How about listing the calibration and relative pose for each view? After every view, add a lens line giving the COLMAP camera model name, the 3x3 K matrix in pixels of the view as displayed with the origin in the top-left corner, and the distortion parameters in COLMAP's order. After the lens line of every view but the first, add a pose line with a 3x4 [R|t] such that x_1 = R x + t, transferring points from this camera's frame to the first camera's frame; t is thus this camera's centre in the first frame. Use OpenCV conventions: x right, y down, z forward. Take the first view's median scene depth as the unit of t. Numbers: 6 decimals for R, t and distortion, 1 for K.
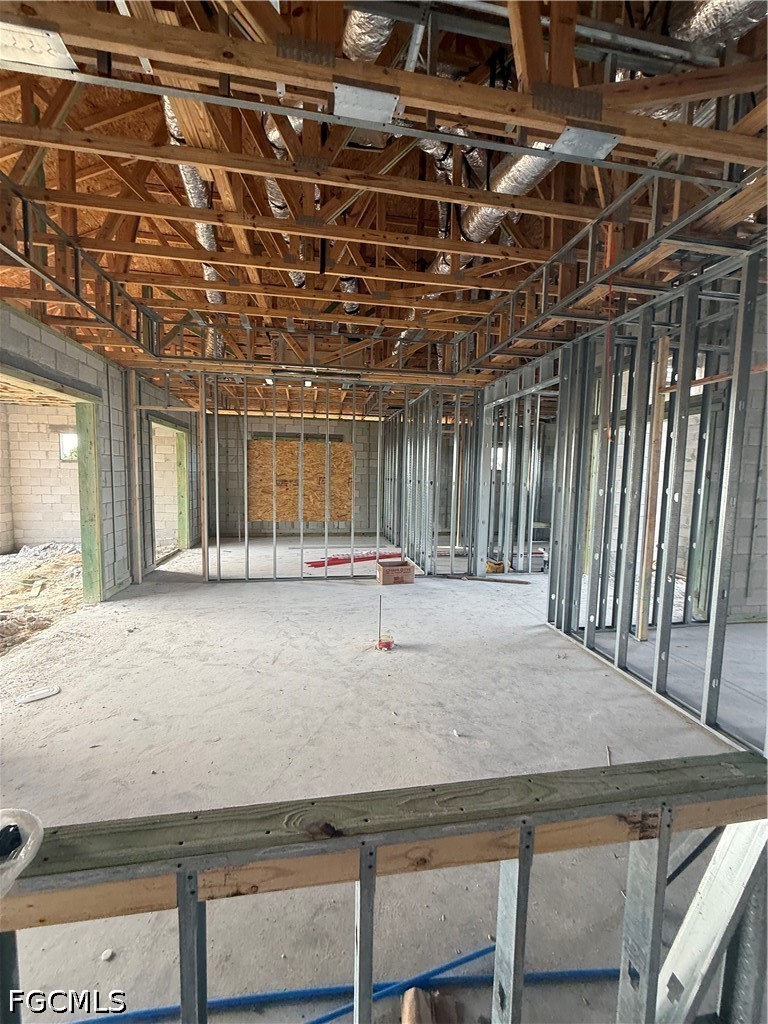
lens RADIAL K [[408.3, 0, 385.1], [0, 408.3, 508.7], [0, 0, 1]] dist [0.000752, -0.000258]
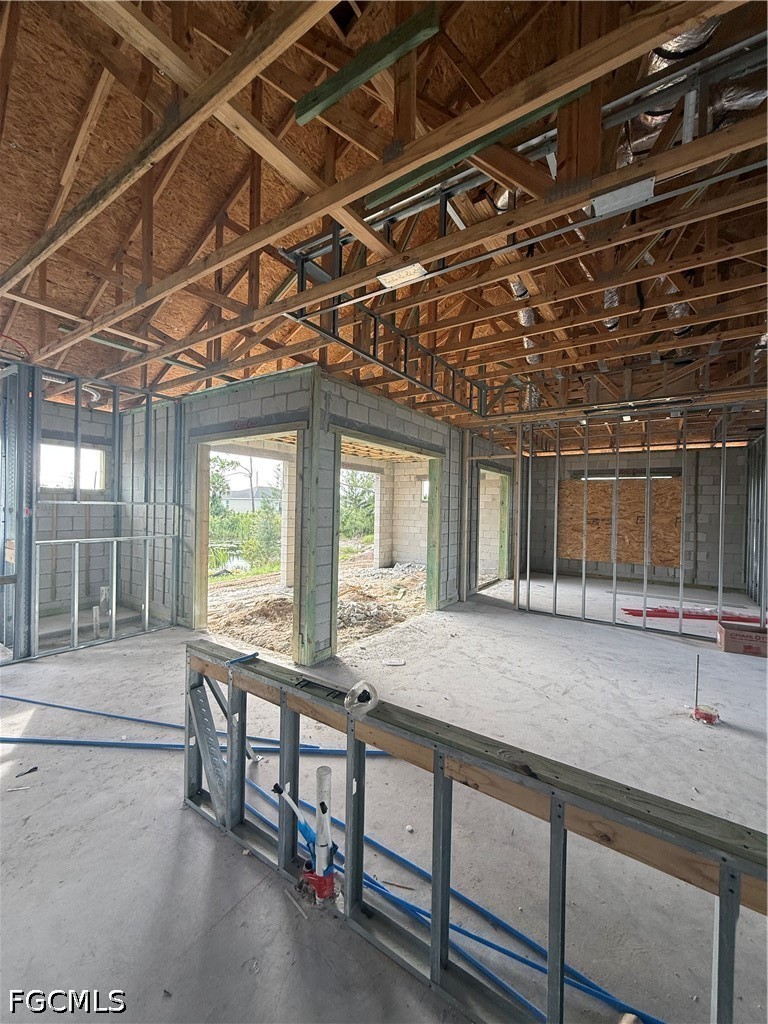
lens RADIAL K [[408.3, 0, 384.9], [0, 408.3, 508.1], [0, 0, 1]] dist [0.000582, 0.000189]
pose [[0.721020, -0.001947, -0.692912, 0.080372], [-0.063919, 0.995545, -0.069310, 0.006376], [0.689960, 0.094264, 0.717684, -0.068027]]
